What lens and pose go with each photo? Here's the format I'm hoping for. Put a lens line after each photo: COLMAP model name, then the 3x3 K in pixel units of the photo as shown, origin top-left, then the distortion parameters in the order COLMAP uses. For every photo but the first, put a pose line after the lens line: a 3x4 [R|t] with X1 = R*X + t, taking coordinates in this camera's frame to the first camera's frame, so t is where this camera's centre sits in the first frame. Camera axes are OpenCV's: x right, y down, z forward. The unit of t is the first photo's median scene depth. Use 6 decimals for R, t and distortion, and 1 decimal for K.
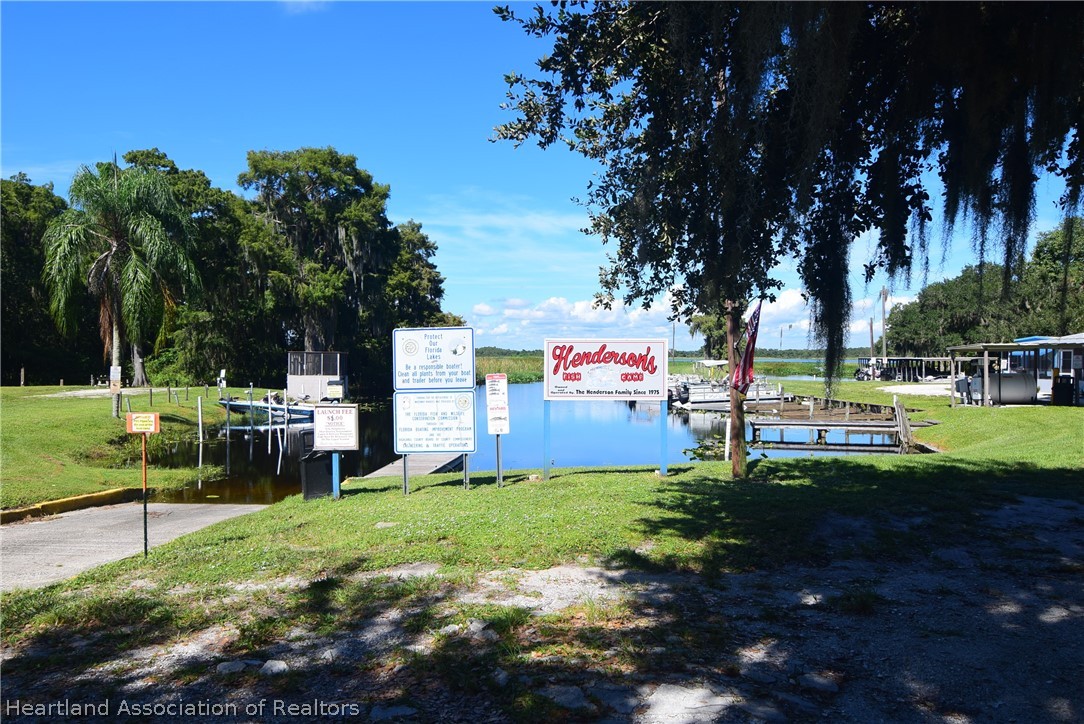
lens RADIAL K [[739.5, 0, 539.0], [0, 739.5, 374.3], [0, 0, 1]] dist [0.010467, -0.027815]
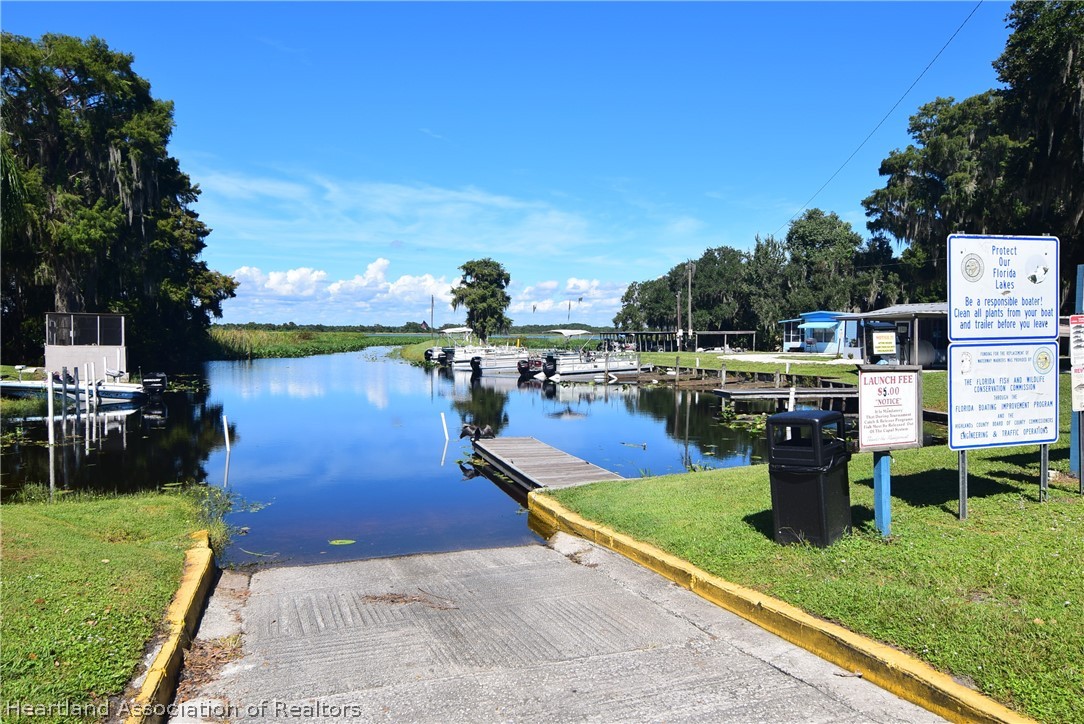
lens RADIAL K [[739.5, 0, 539.0], [0, 739.5, 374.3], [0, 0, 1]] dist [0.010467, -0.027815]
pose [[0.921509, -0.015080, 0.388063, -0.691368], [0.002324, 0.999442, 0.033319, 0.026583], [-0.388349, -0.029802, 0.921030, 0.574009]]
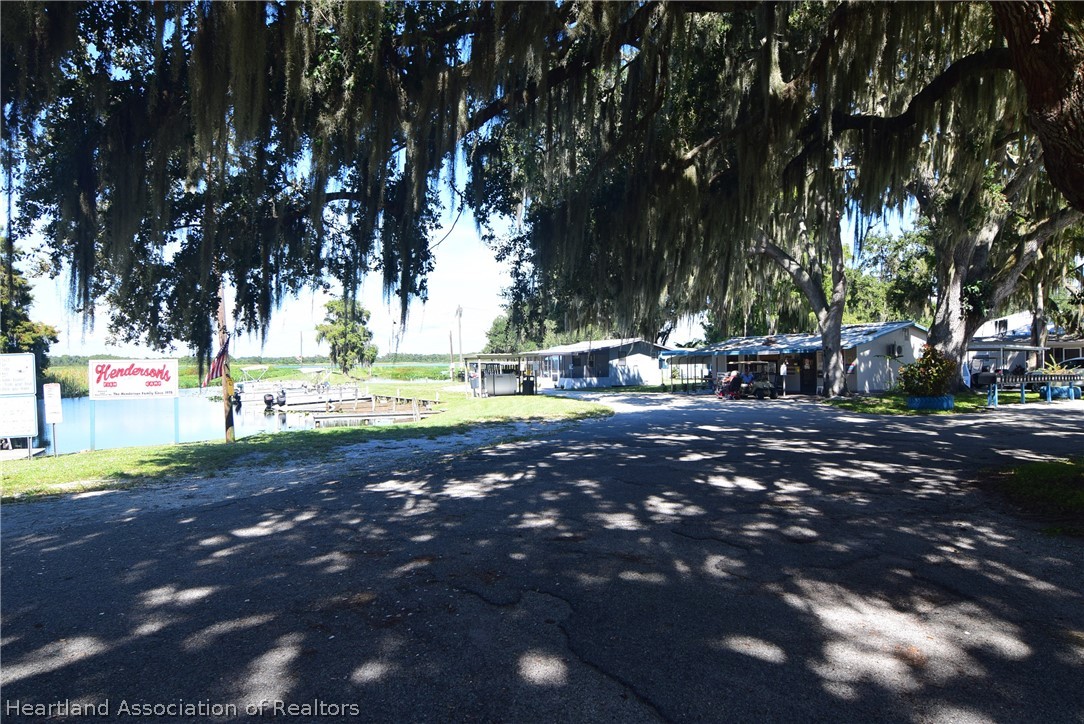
lens RADIAL K [[739.5, 0, 539.0], [0, 739.5, 374.3], [0, 0, 1]] dist [0.010467, -0.027815]
pose [[0.893946, -0.021816, 0.447643, 0.154860], [0.025017, 0.999686, -0.001241, 0.006360], [-0.447475, 0.012308, 0.894212, -0.798936]]
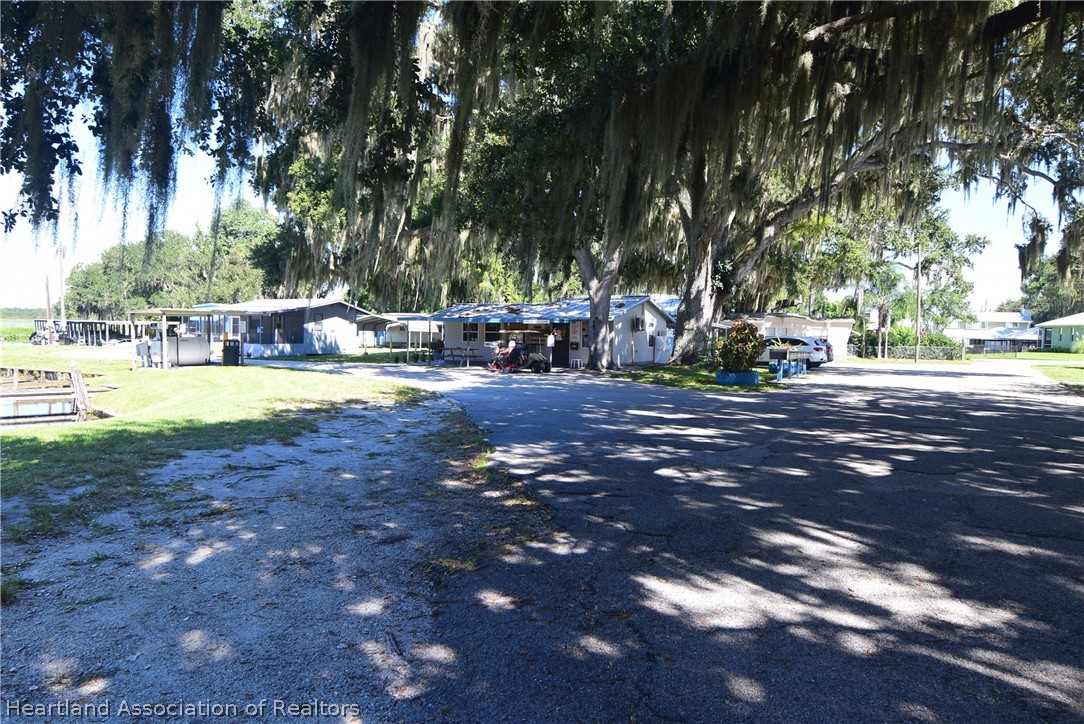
lens RADIAL K [[739.5, 0, 539.0], [0, 739.5, 374.3], [0, 0, 1]] dist [0.010467, -0.027815]
pose [[0.537521, -0.039866, 0.842307, 0.022991], [-0.001299, 0.998842, 0.048103, 0.000827], [-0.843249, -0.026951, 0.536847, -0.006666]]
